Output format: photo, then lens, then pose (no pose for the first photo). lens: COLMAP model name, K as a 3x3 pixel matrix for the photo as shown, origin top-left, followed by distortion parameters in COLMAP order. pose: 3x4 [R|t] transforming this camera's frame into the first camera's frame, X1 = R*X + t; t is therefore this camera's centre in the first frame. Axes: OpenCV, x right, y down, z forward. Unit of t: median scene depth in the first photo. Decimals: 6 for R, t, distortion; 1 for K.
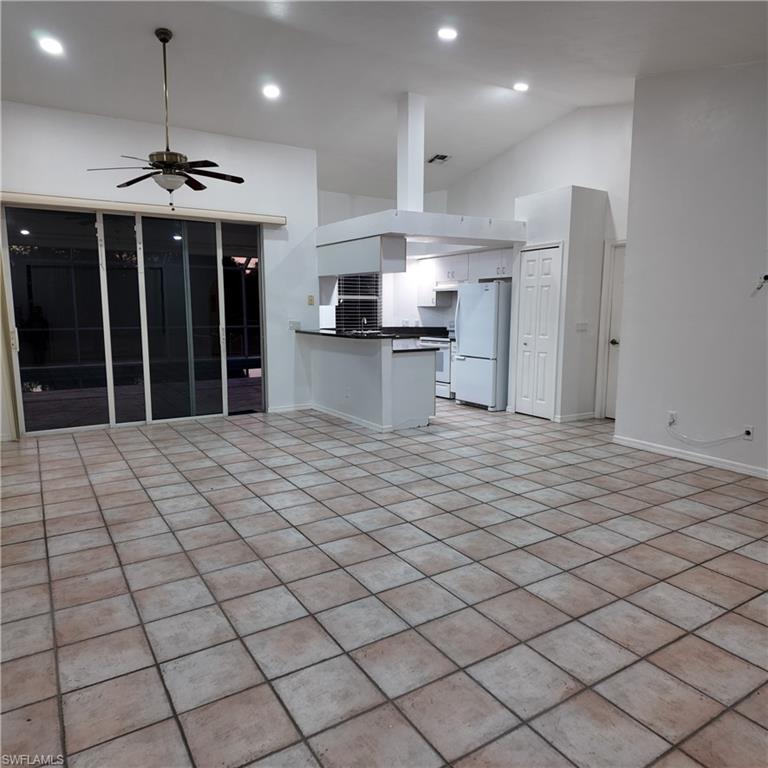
lens RADIAL K [[560.1, 0, 386.3], [0, 560.1, 382.9], [0, 0, 1]] dist [0.114001, -0.163821]
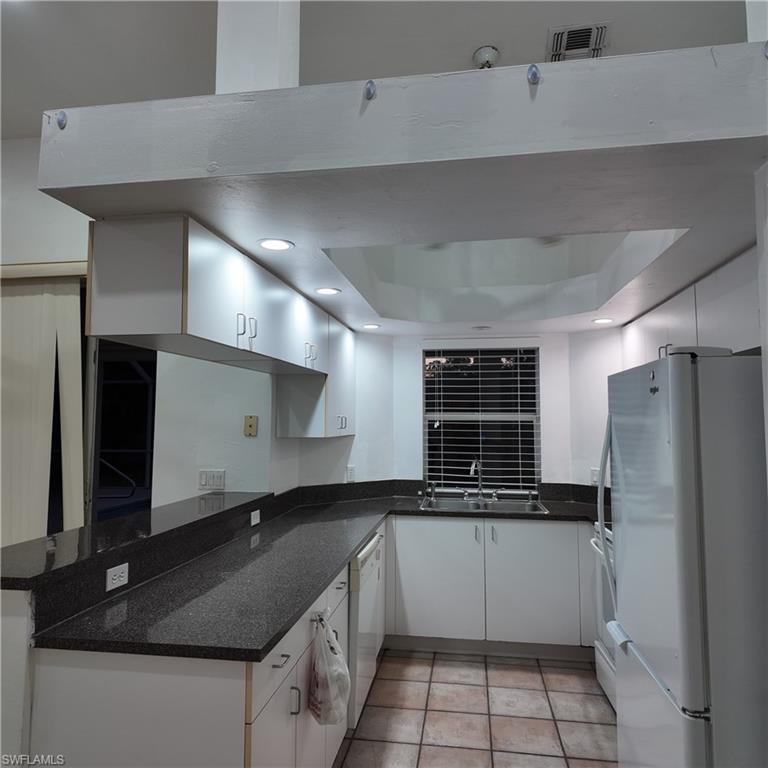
lens RADIAL K [[560.1, 0, 386.3], [0, 560.1, 382.9], [0, 0, 1]] dist [0.114001, -0.163821]
pose [[0.756279, -0.043224, -0.652820, 0.303527], [-0.091211, 0.981105, -0.170627, -0.139640], [0.647860, 0.188586, 0.738047, 0.901422]]
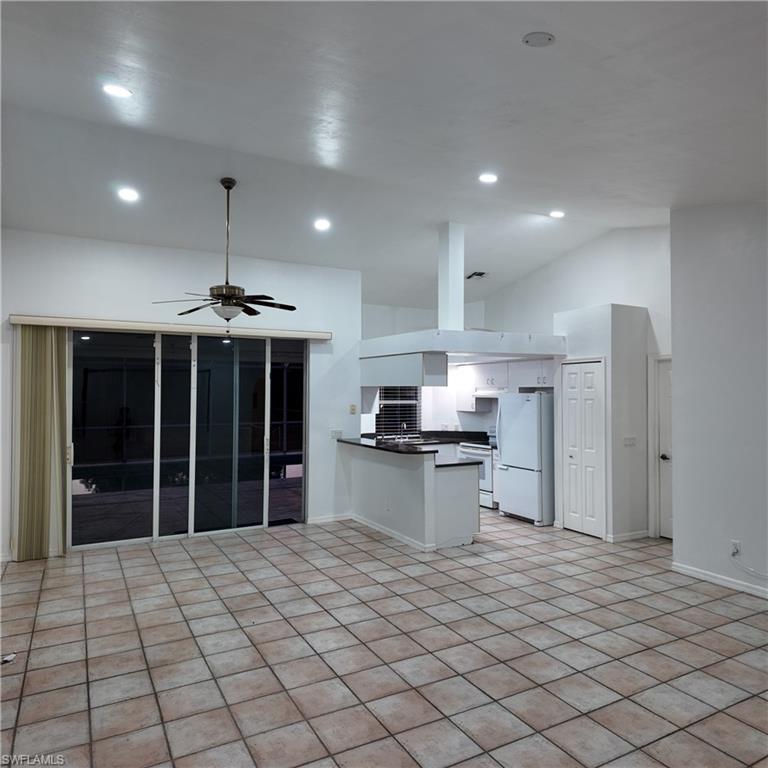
lens RADIAL K [[562.7, 0, 385.8], [0, 562.7, 384.4], [0, 0, 1]] dist [0.067934, -0.072257]
pose [[0.998099, -0.000283, -0.061629, -0.014042], [-0.009041, 0.988497, -0.150969, -0.046922], [0.060963, 0.151239, 0.986616, -0.006018]]
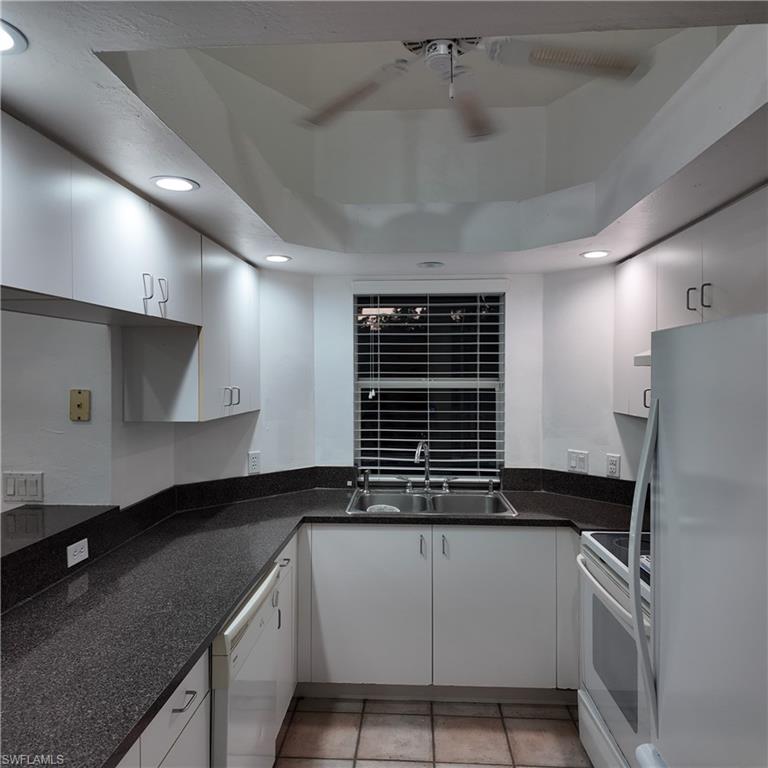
lens RADIAL K [[560.1, 0, 386.3], [0, 560.1, 382.9], [0, 0, 1]] dist [0.114001, -0.163821]
pose [[0.814056, 0.006934, -0.580745, 0.209632], [-0.077747, 0.992230, -0.097134, -0.174693], [0.575560, 0.124223, 0.808270, 1.048733]]
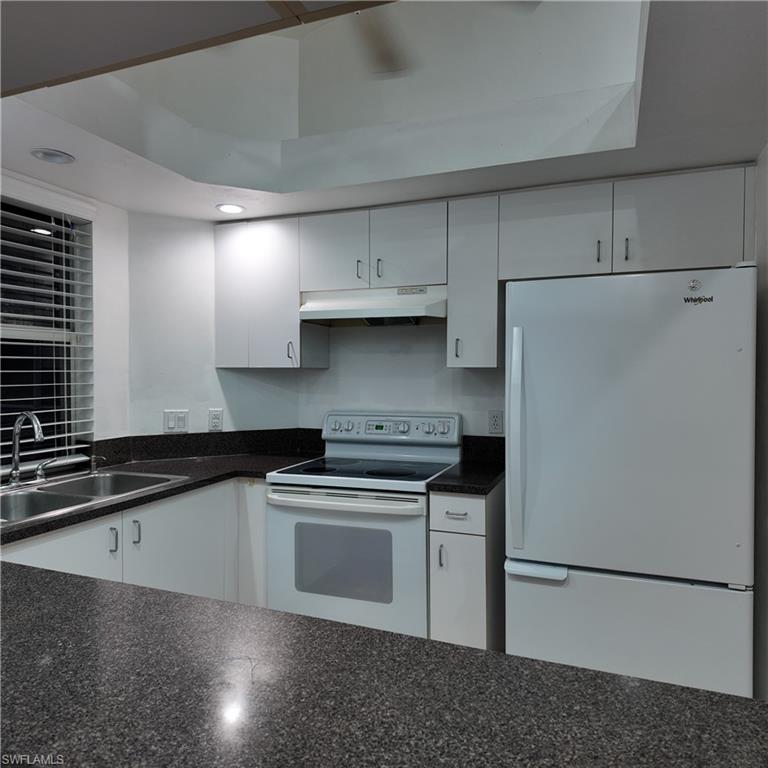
lens RADIAL K [[560.1, 0, 386.3], [0, 560.1, 382.9], [0, 0, 1]] dist [0.114001, -0.163821]
pose [[0.803352, -0.011241, 0.595399, -0.090603], [0.080534, 0.992688, -0.089920, -0.141943], [-0.590034, 0.120187, 0.798383, 1.072248]]
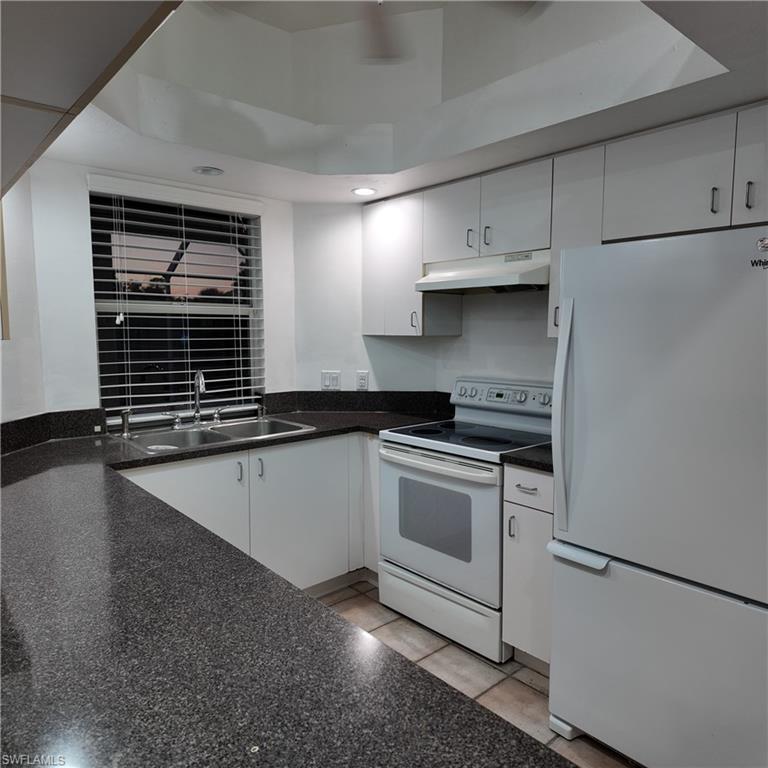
lens RADIAL K [[560.1, 0, 386.3], [0, 560.1, 382.9], [0, 0, 1]] dist [0.114001, -0.163821]
pose [[0.987440, -0.016193, 0.157163, 0.019735], [0.022264, 0.999069, -0.036945, -0.142764], [-0.156418, 0.039980, 0.986881, 1.000073]]
